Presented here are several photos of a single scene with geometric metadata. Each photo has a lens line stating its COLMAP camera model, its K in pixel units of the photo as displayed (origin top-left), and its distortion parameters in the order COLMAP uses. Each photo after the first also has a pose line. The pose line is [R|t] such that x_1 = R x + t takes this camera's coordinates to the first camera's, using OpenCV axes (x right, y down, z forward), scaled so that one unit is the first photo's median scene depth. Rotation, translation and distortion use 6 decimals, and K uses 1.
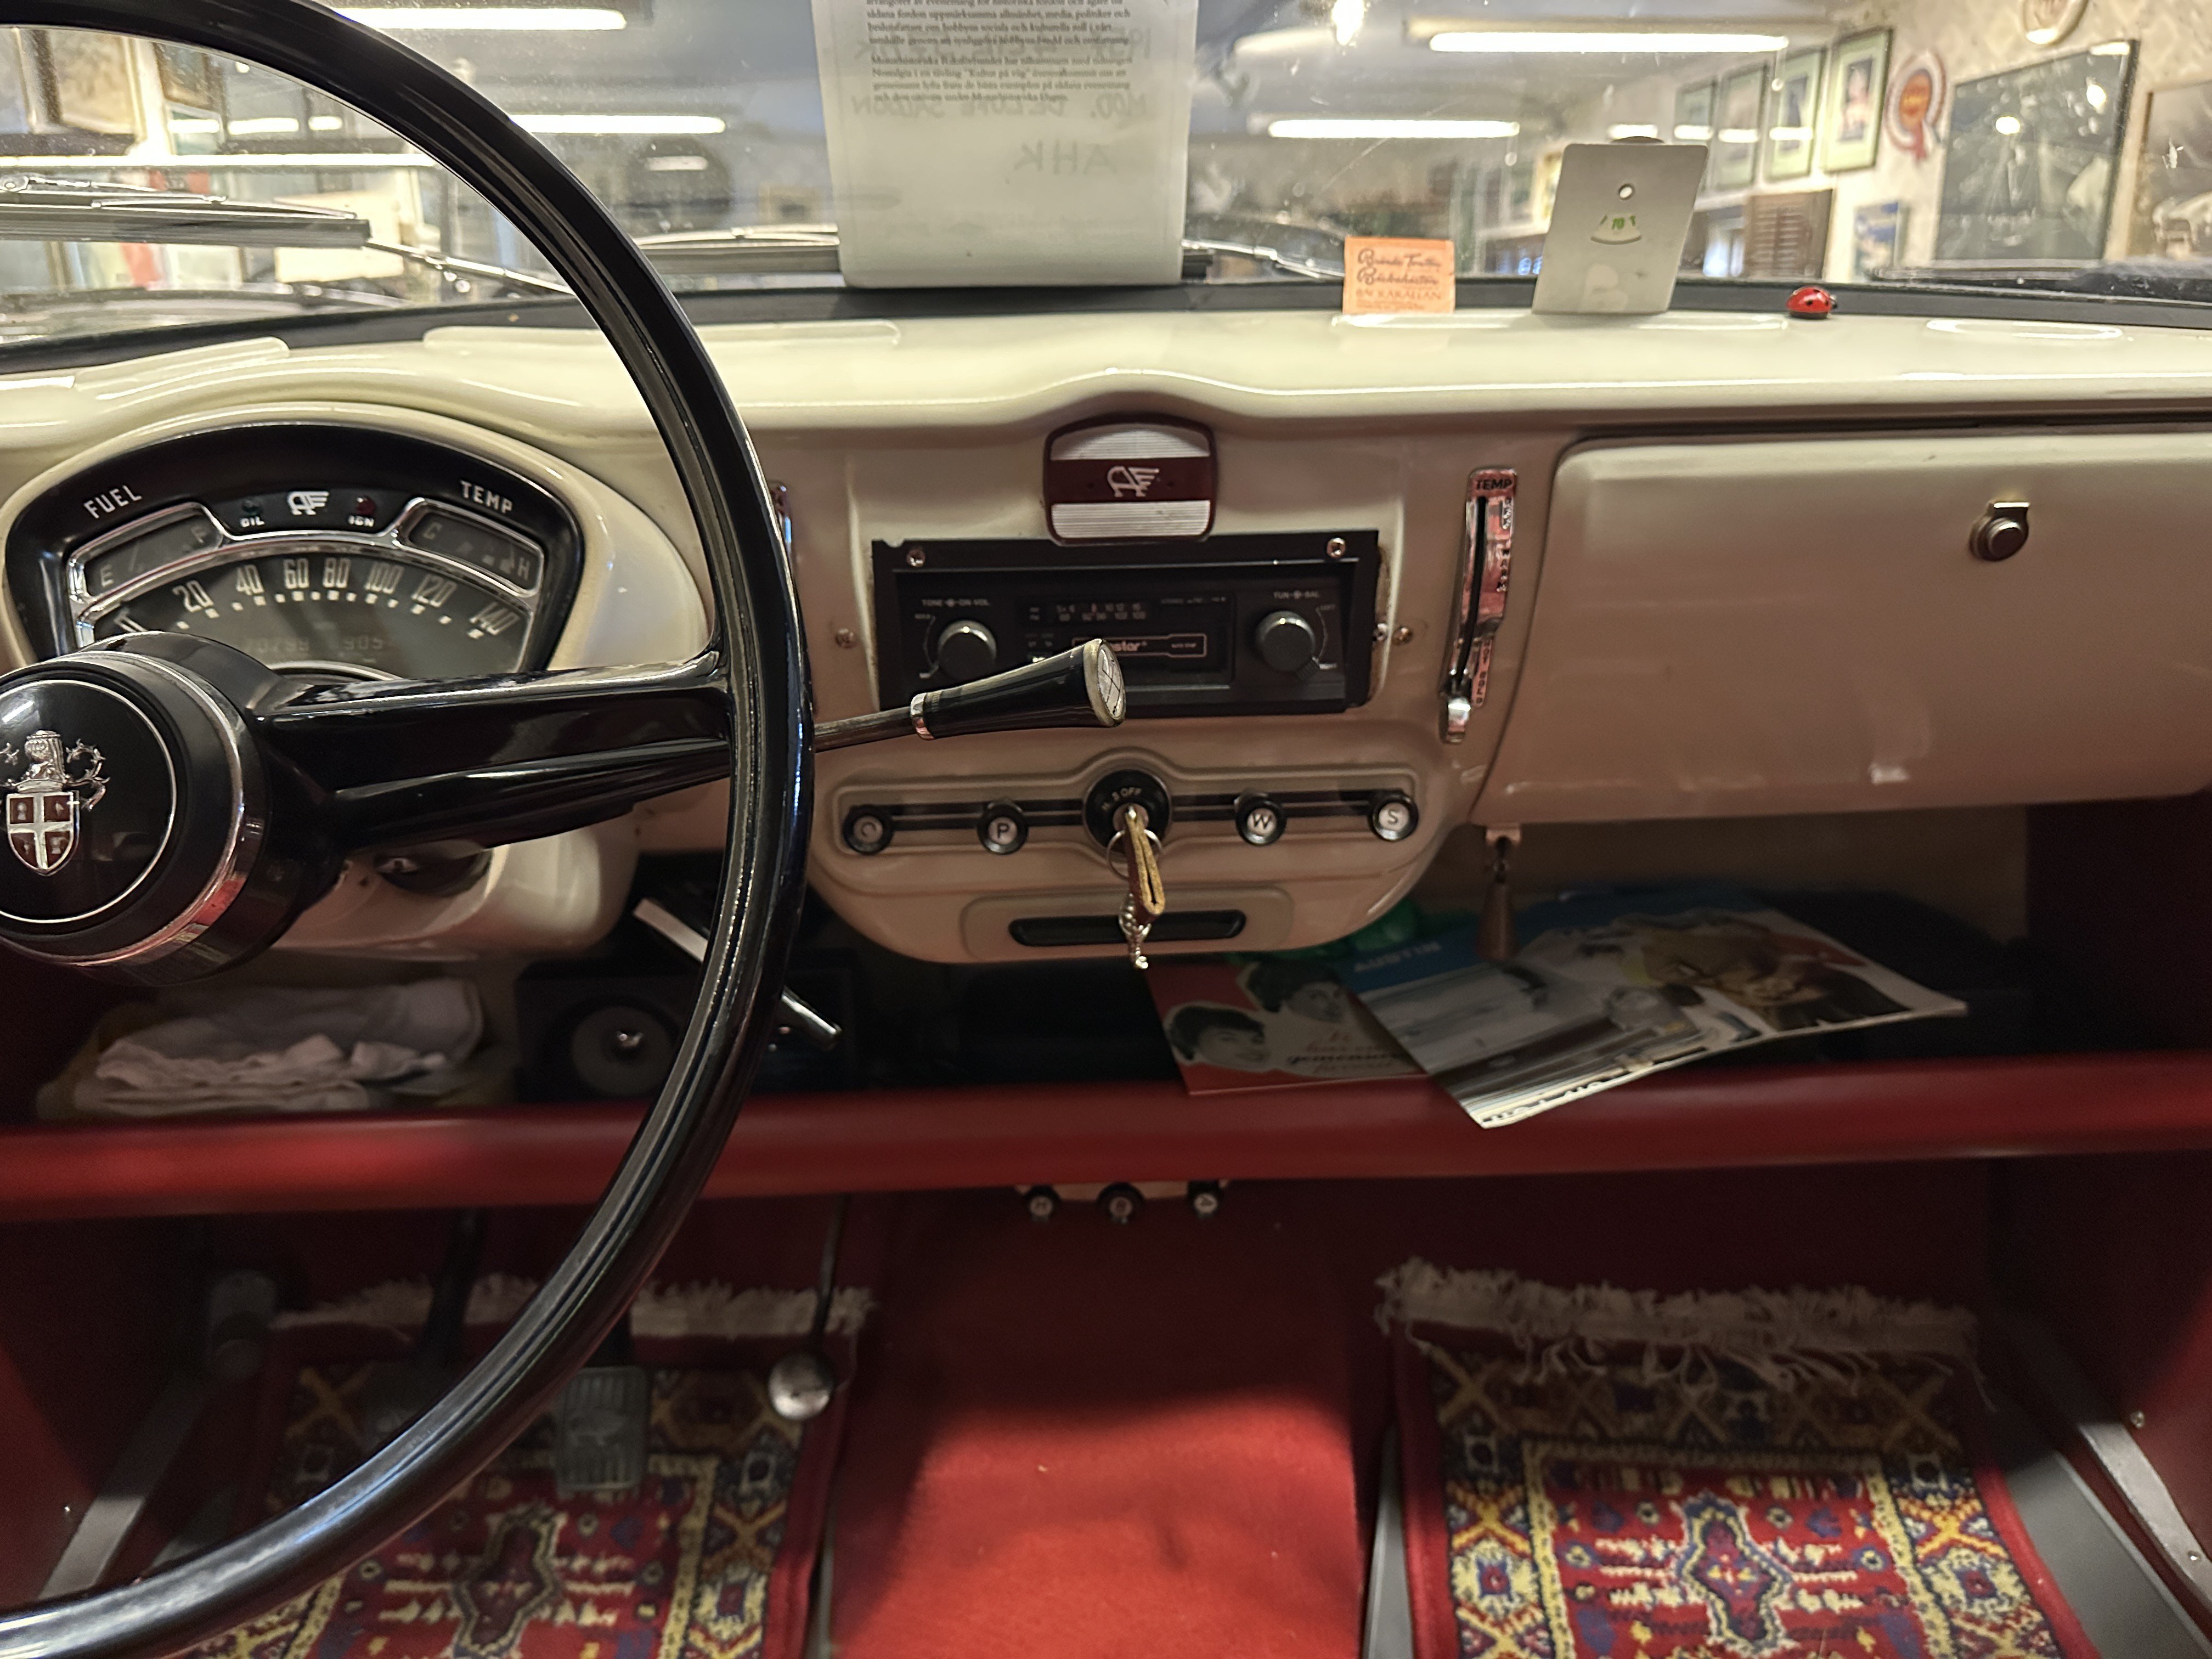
lens RADIAL K [[1587.8, 0, 1103.0], [0, 1587.8, 825.9], [0, 0, 1]] dist [0.014302, -0.020934]
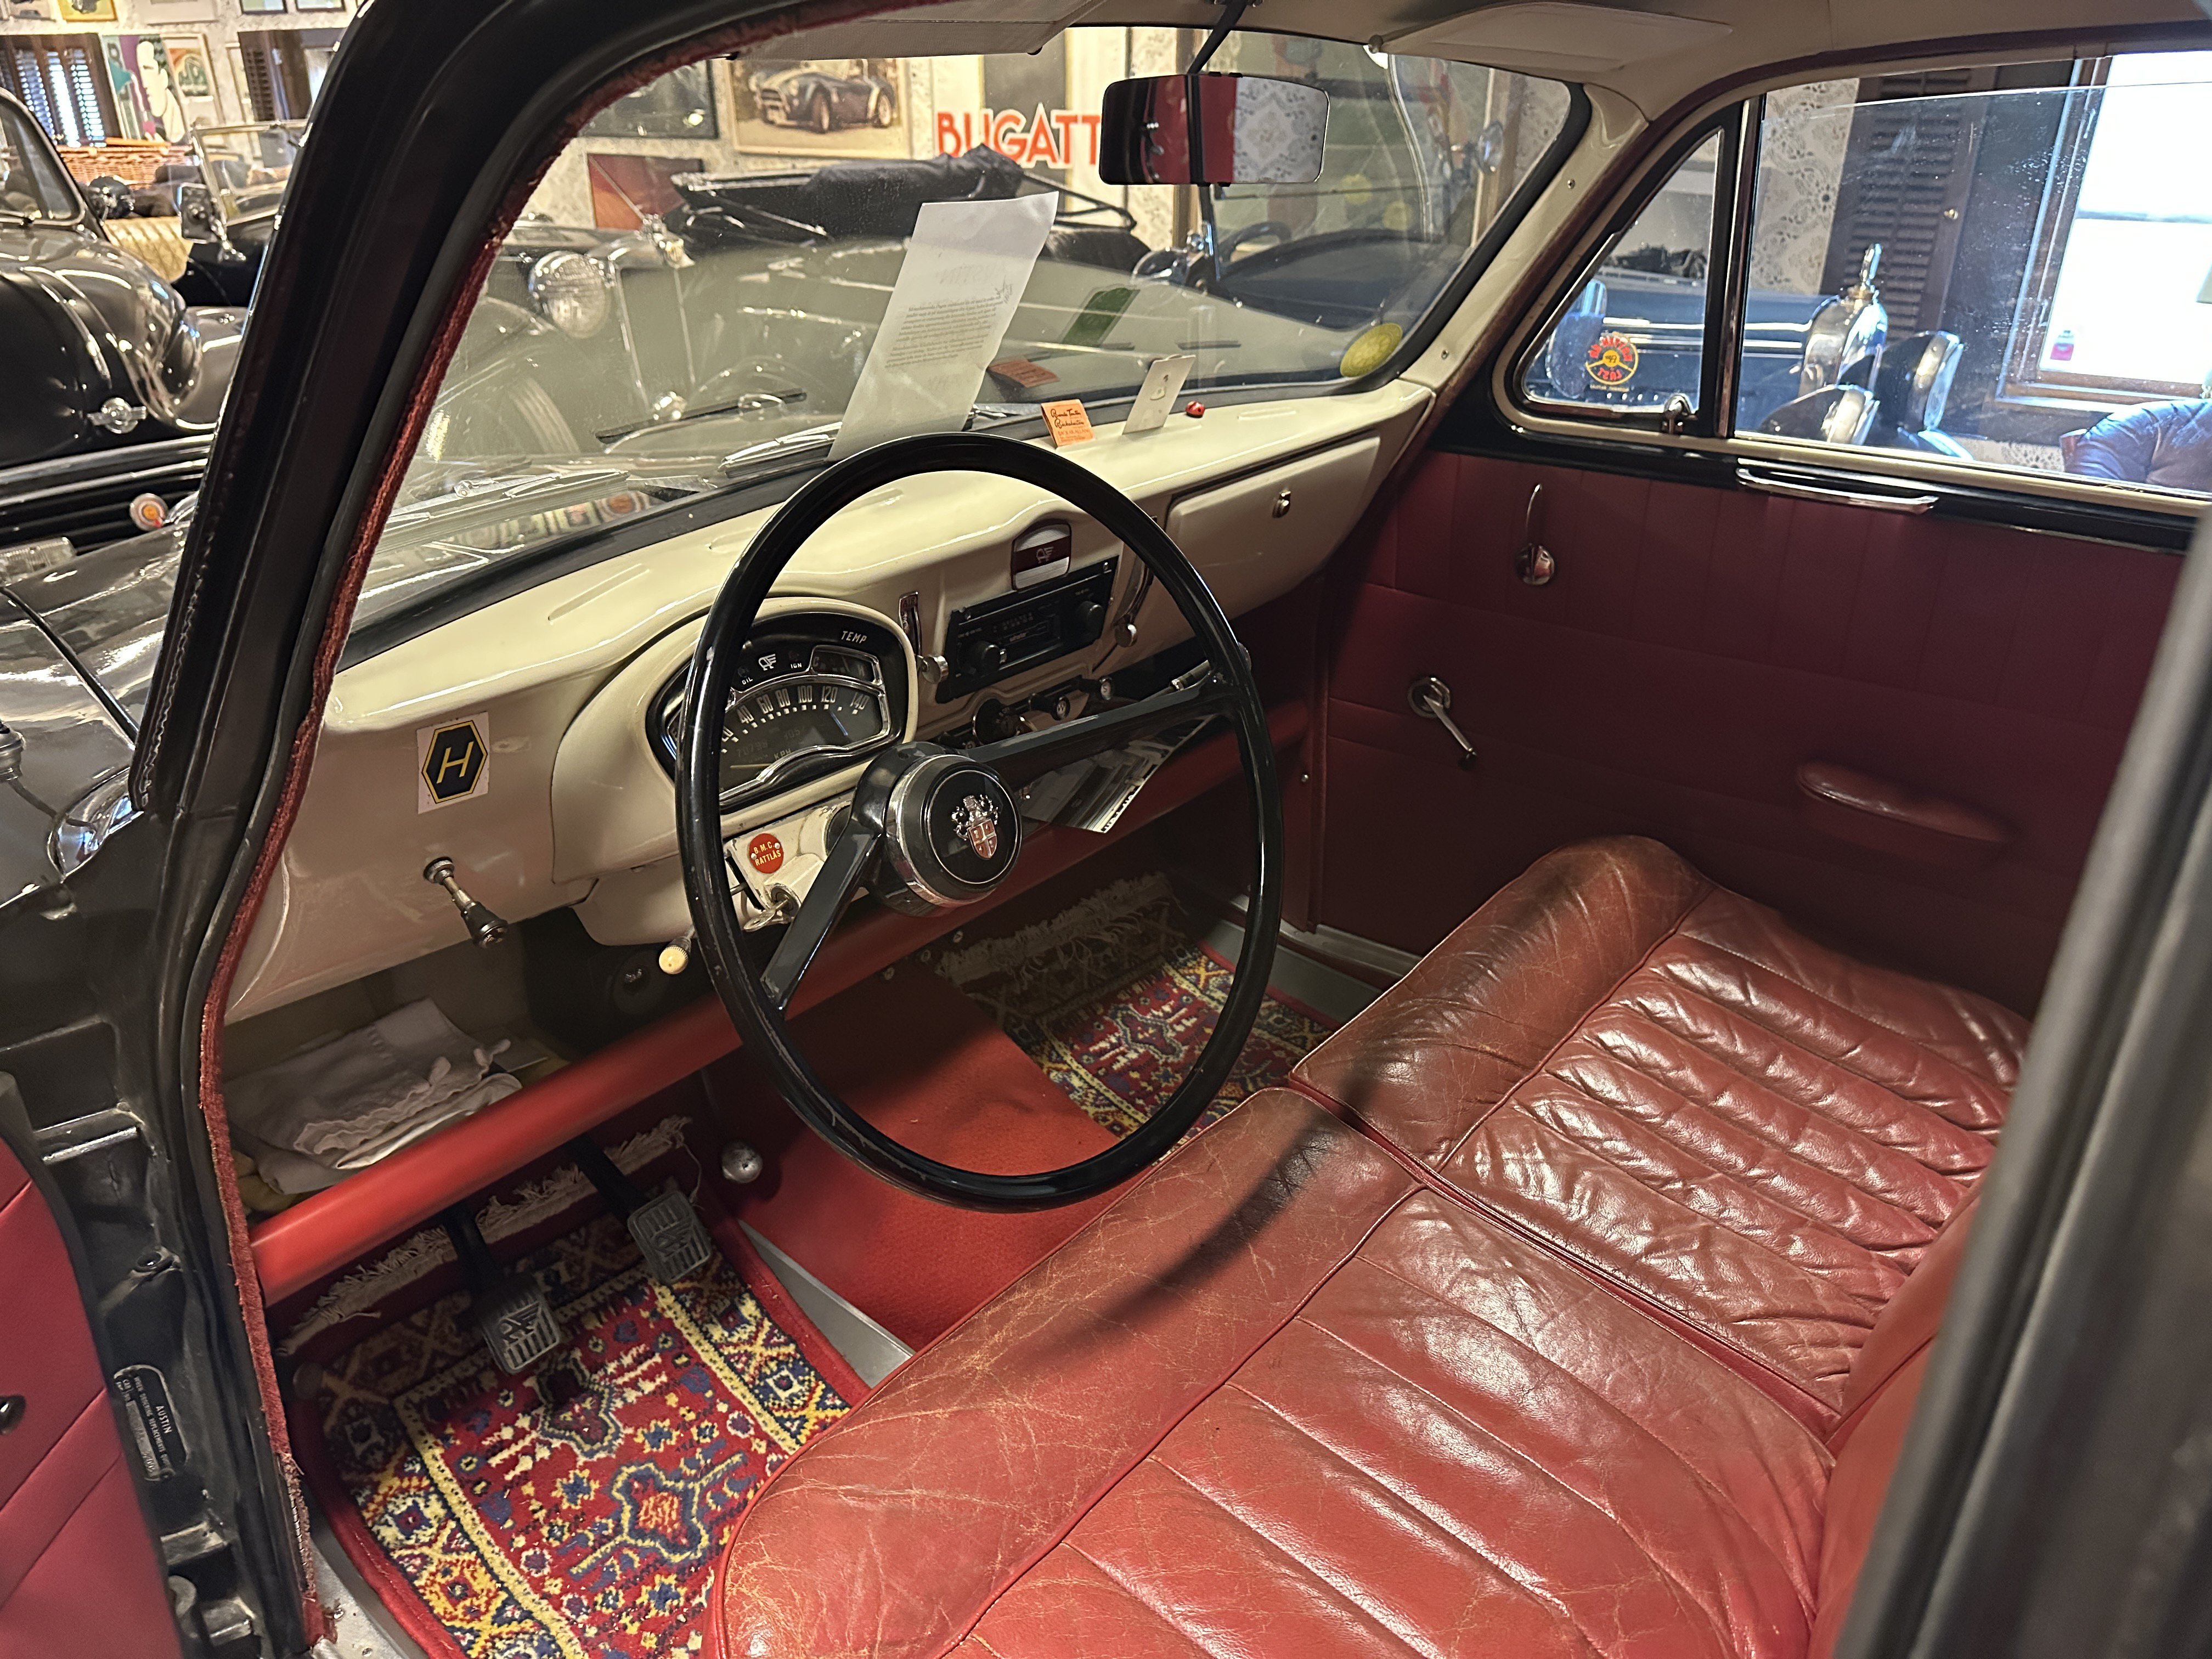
lens RADIAL K [[1587.8, 0, 1110.8], [0, 1587.8, 797.6], [0, 0, 1]] dist [0.014302, -0.020934]
pose [[0.640991, -0.294222, 0.708917, -0.928701], [0.211271, 0.955567, 0.205561, -0.206113], [-0.737899, 0.018010, 0.674671, -0.263632]]
